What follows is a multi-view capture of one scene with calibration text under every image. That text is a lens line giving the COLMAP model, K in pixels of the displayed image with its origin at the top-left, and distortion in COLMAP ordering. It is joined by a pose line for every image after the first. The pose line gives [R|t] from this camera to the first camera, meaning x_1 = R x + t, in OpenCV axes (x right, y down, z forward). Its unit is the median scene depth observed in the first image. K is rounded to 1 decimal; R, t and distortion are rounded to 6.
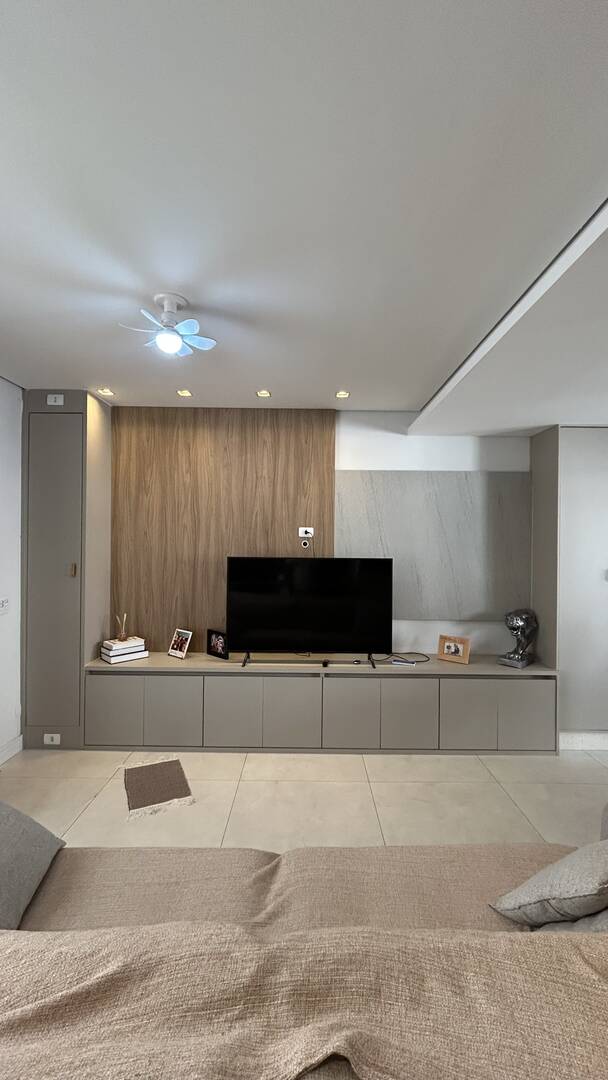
lens RADIAL K [[443.8, 0, 304.0], [0, 443.8, 540.0], [0, 0, 1]] dist [-0.000912, 0.000031]
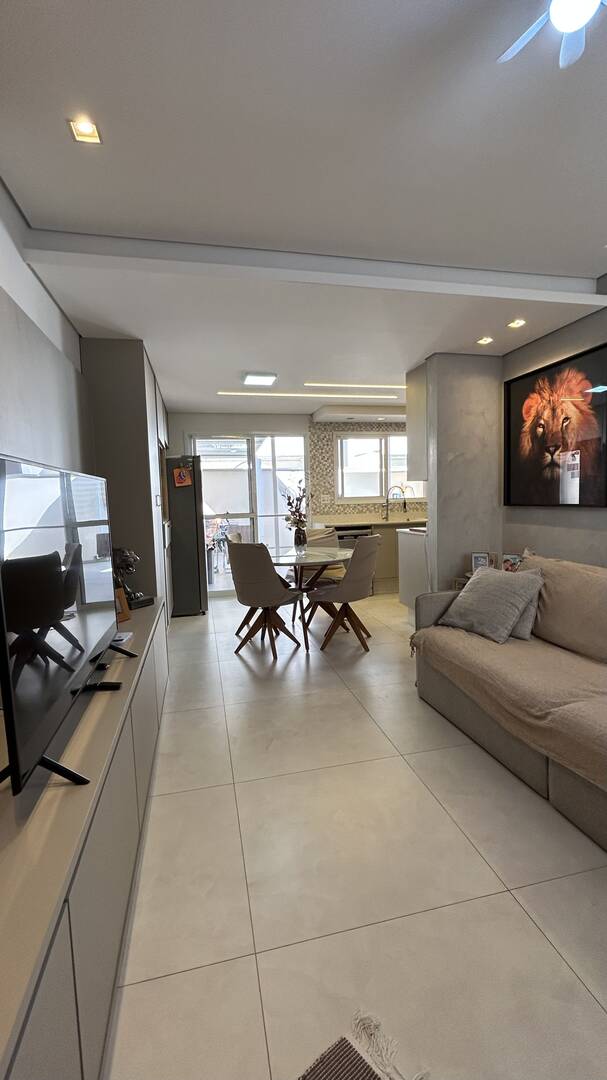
lens RADIAL K [[458.3, 0, 307.0], [0, 458.3, 535.9], [0, 0, 1]] dist [-0.003118, -0.000122]
pose [[-0.229267, -0.084800, 0.969663, -0.459452], [0.023077, 0.995444, 0.092511, 0.066929], [-0.973090, 0.043586, -0.226265, 0.843023]]
